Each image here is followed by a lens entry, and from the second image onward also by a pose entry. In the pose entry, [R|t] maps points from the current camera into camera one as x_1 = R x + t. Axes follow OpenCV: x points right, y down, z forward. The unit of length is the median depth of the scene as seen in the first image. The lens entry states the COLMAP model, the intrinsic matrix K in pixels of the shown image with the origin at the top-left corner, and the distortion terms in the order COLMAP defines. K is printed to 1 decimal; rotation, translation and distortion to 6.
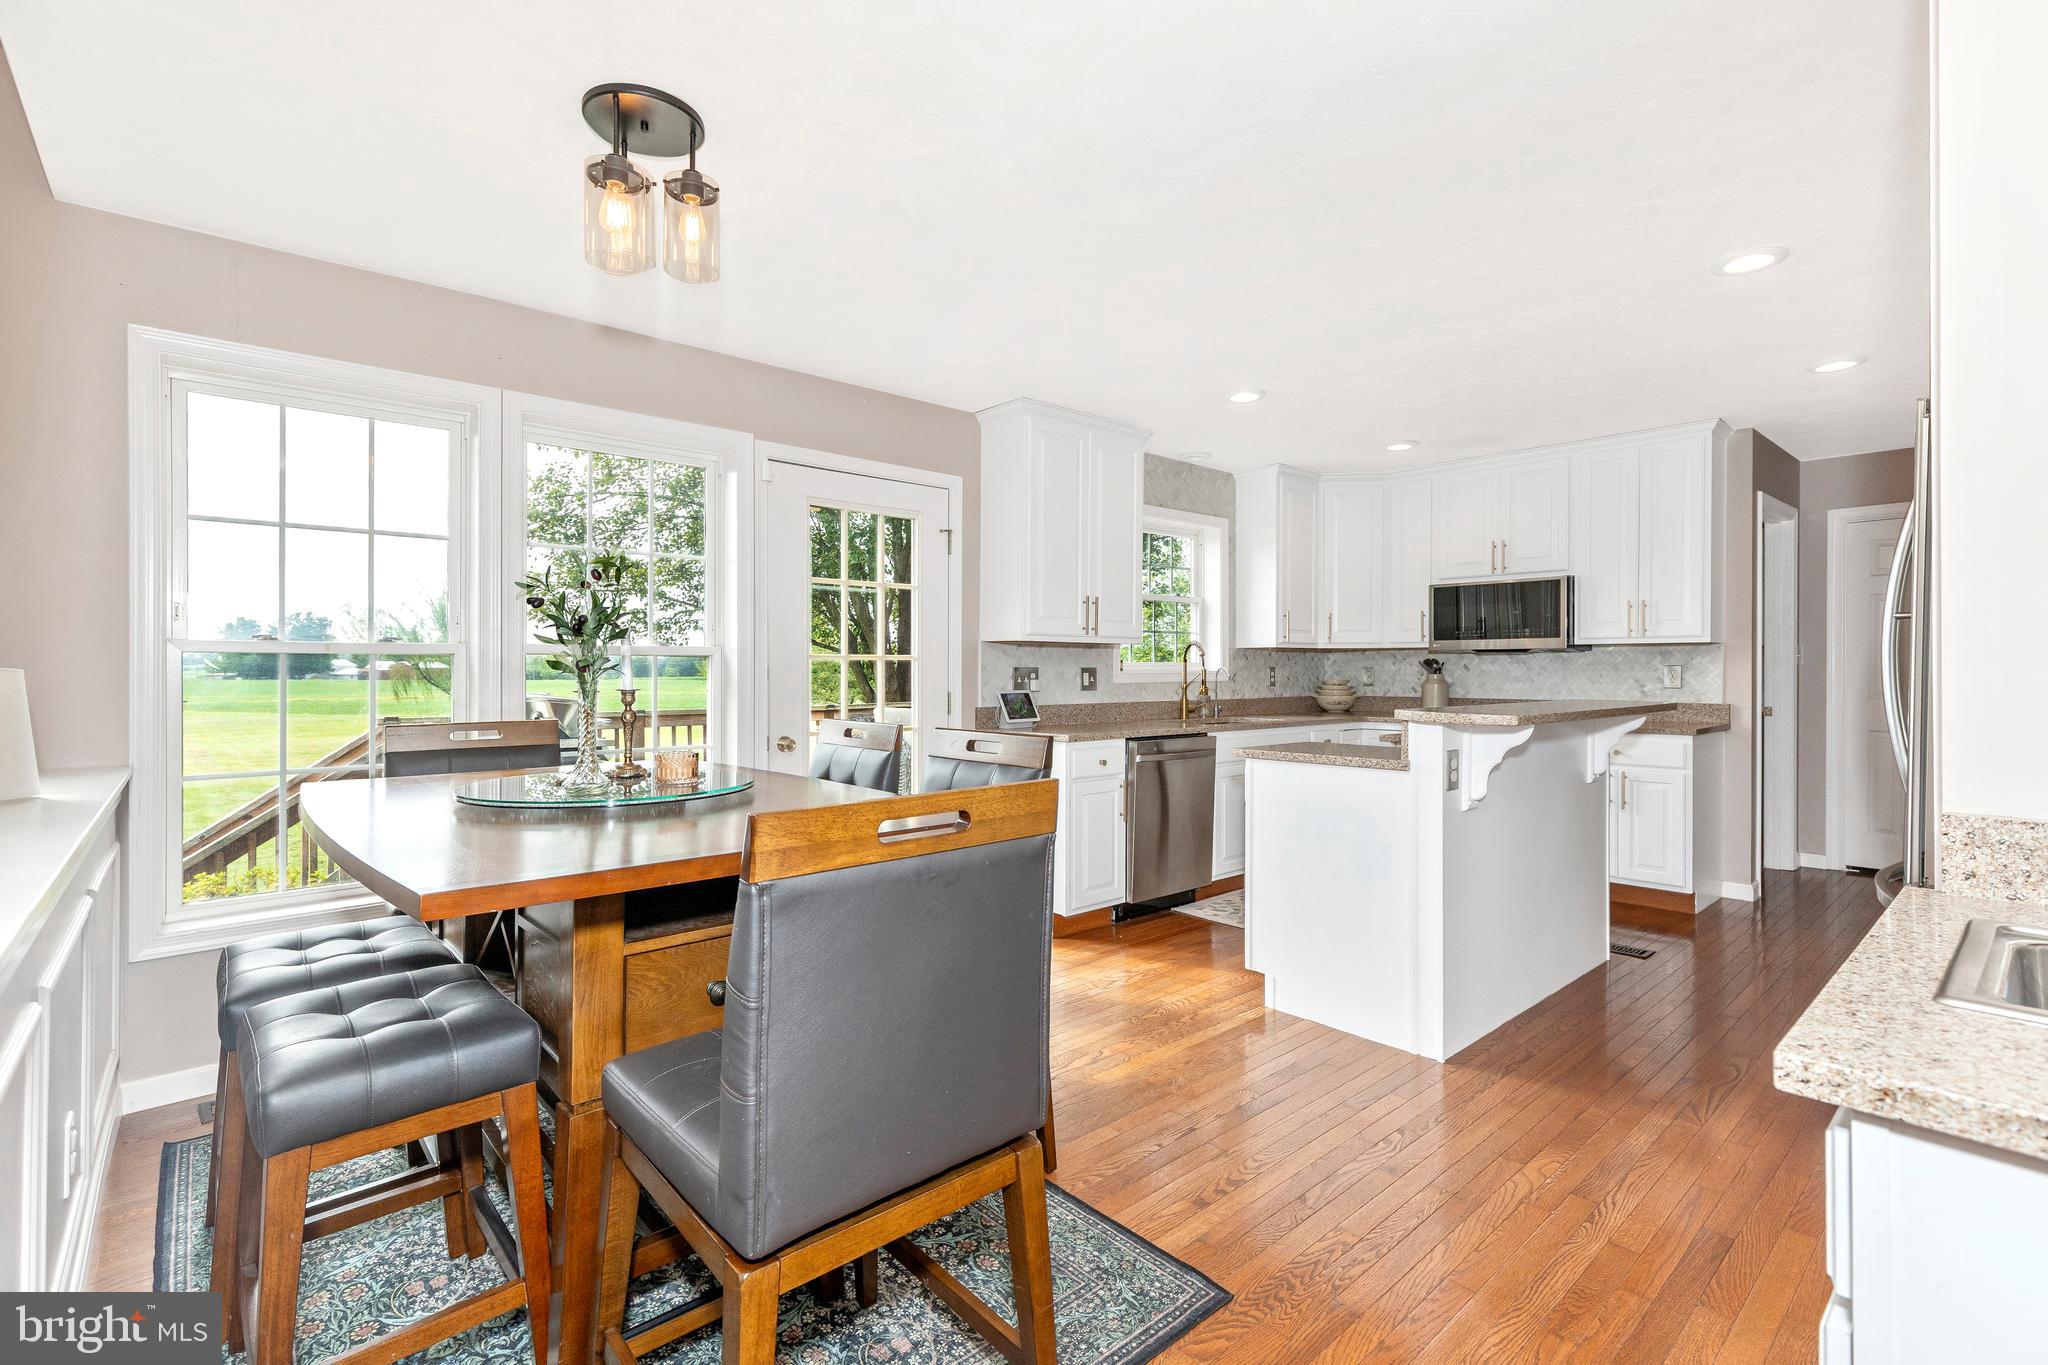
lens RADIAL K [[940.2, 0, 1008.7], [0, 940.2, 679.4], [0, 0, 1]] dist [0.015751, -0.003075]
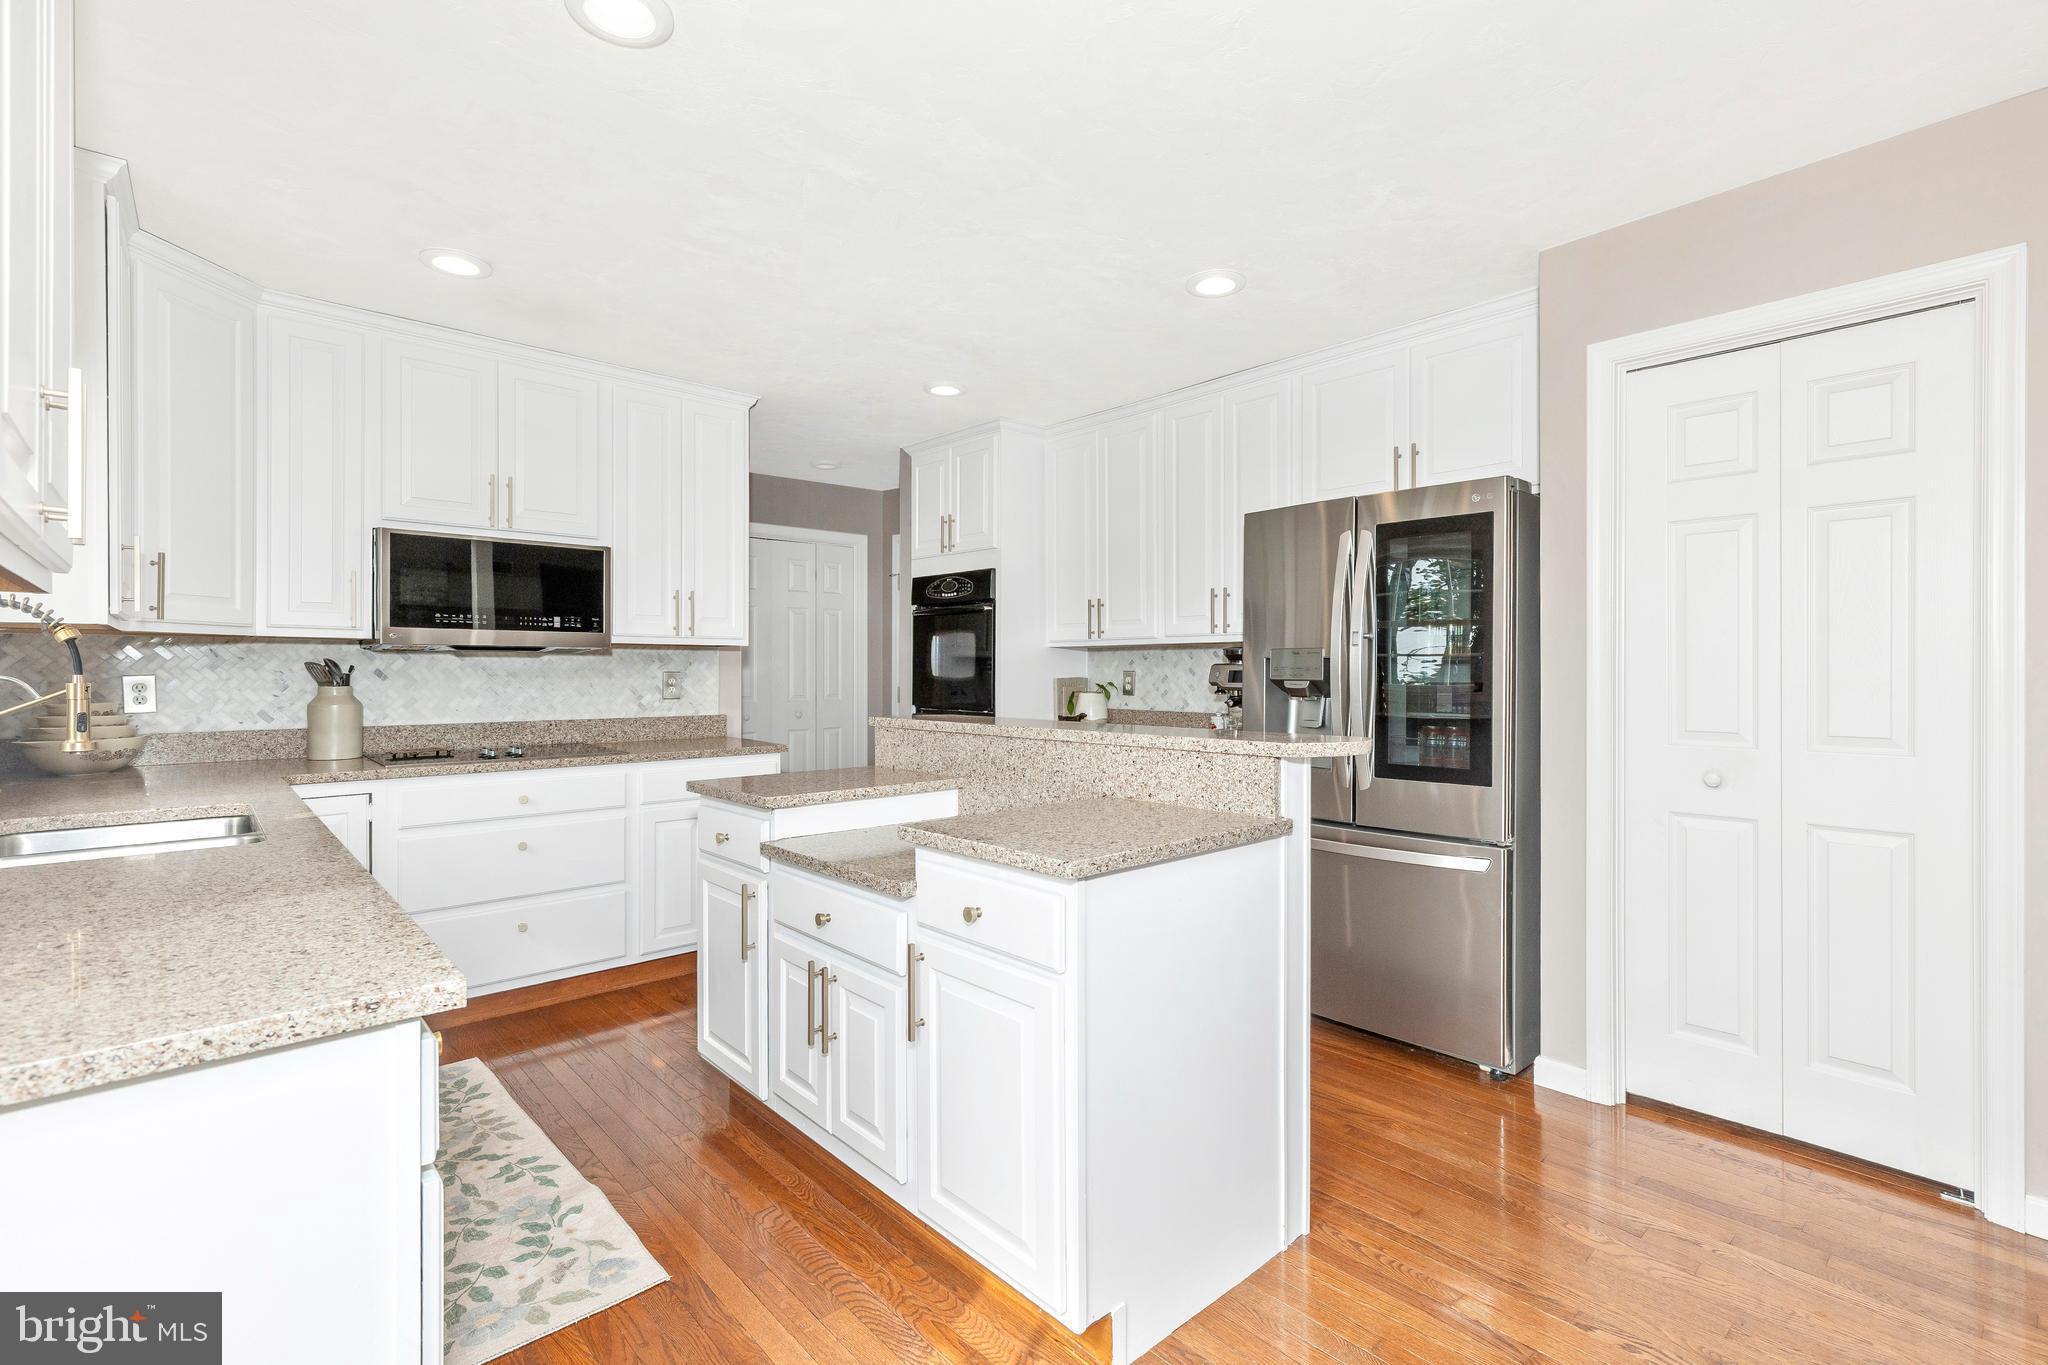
lens RADIAL K [[940.2, 0, 1031.5], [0, 940.2, 678.4], [0, 0, 1]] dist [0.015751, -0.003075]
pose [[-0.014692, -0.006237, 0.999873, -0.131869], [0.010151, 0.999928, 0.006386, -0.011156], [-0.999841, 0.010243, -0.014628, 0.661514]]
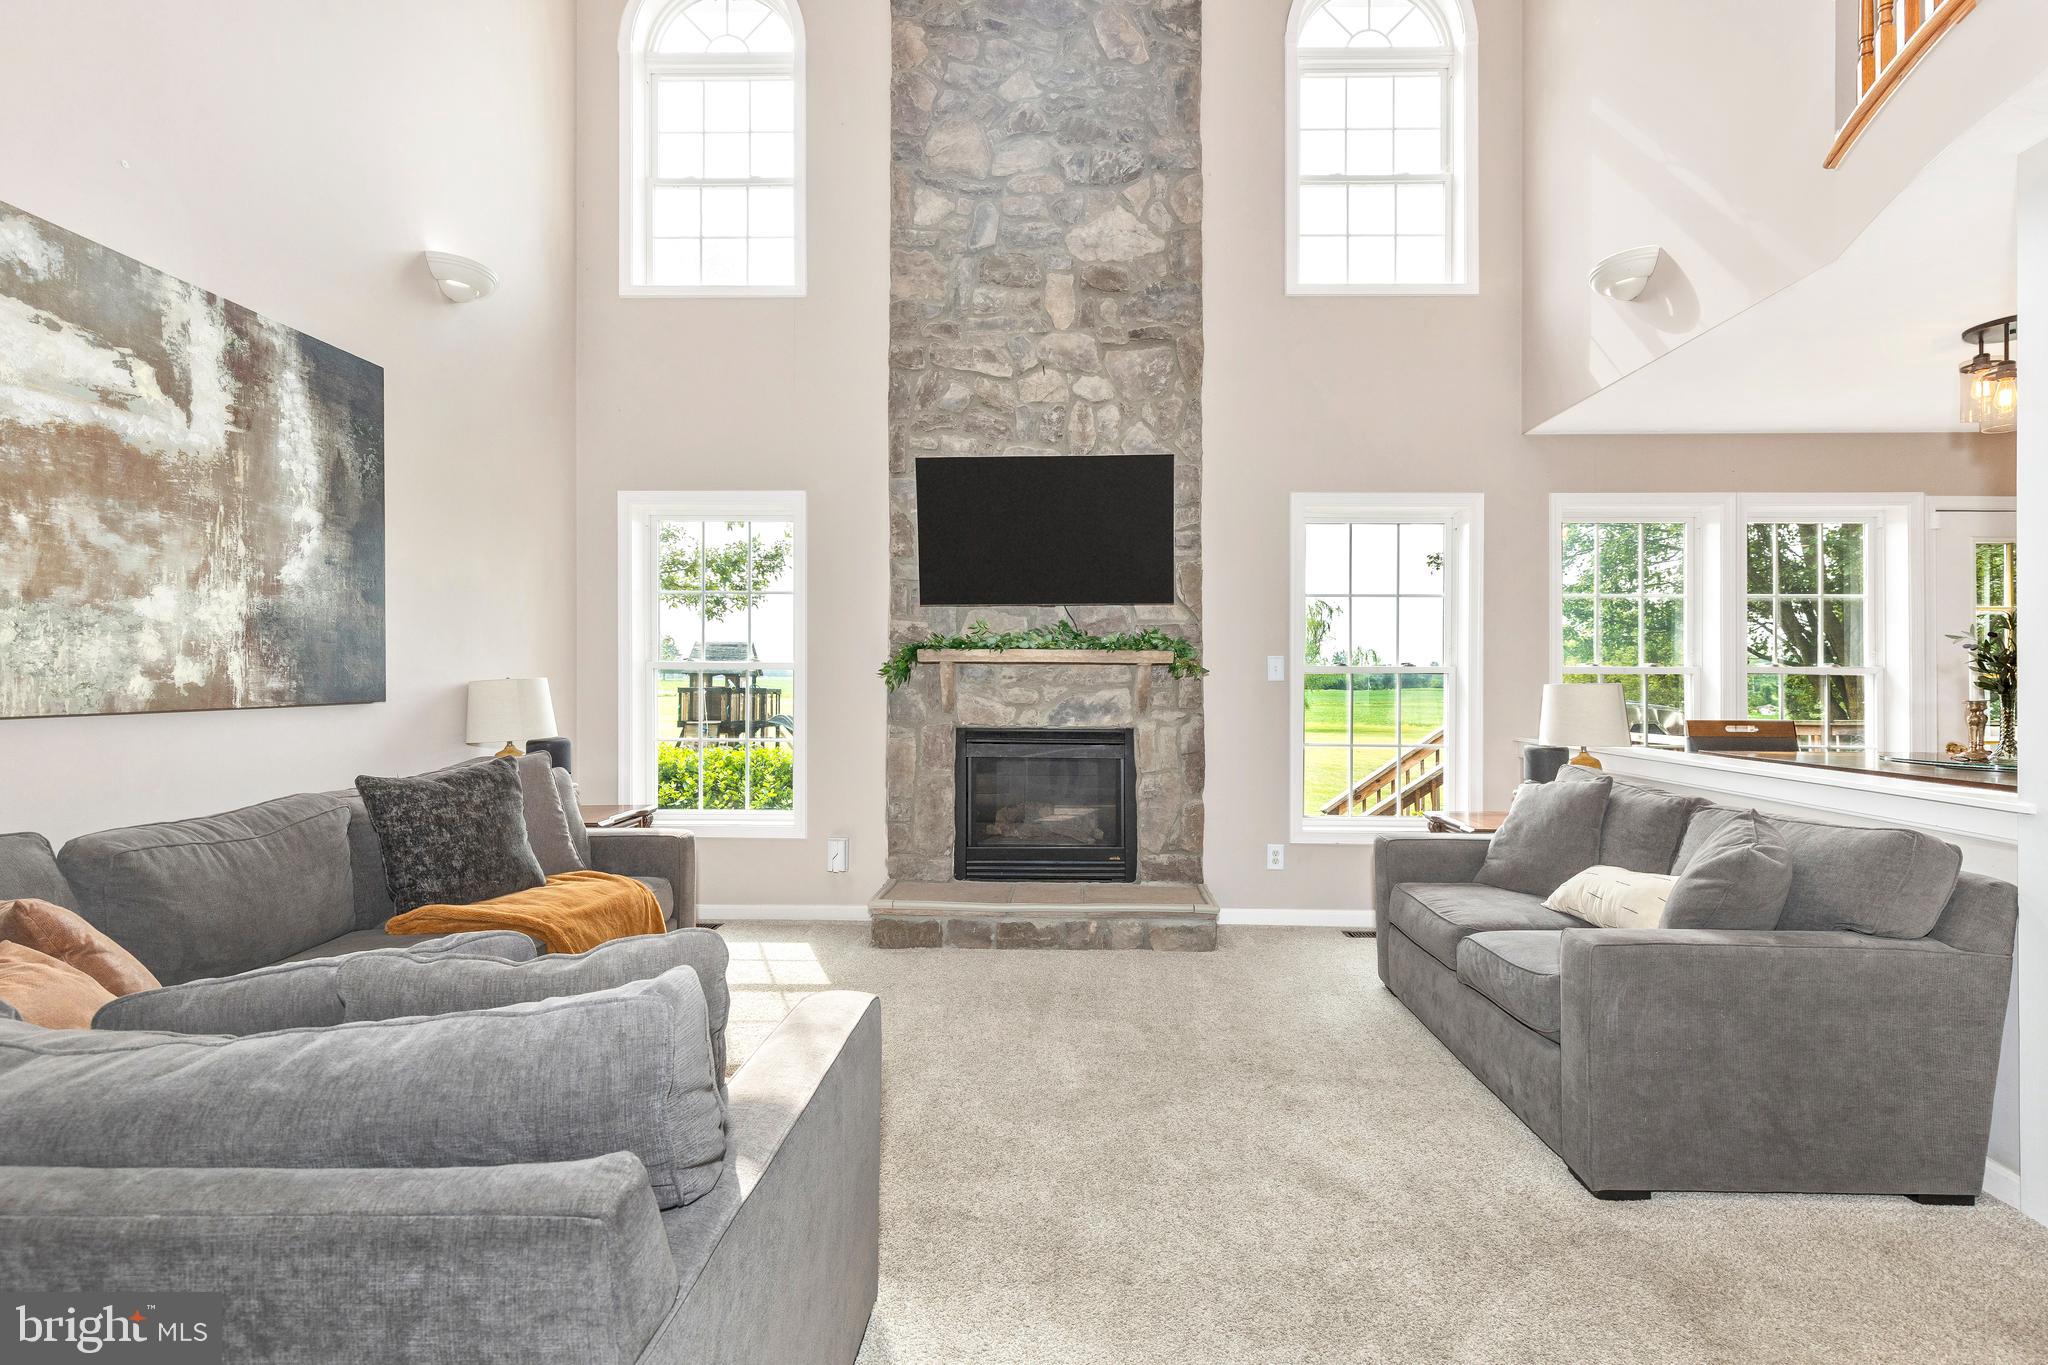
lens RADIAL K [[940.2, 0, 1065.5], [0, 940.2, 678.0], [0, 0, 1]] dist [0.015751, -0.003075]
pose [[0.740851, 0.001982, -0.671667, -0.195841], [-0.011939, 0.999877, -0.010218, 0.003020], [0.671563, 0.015589, 0.740783, -0.454595]]
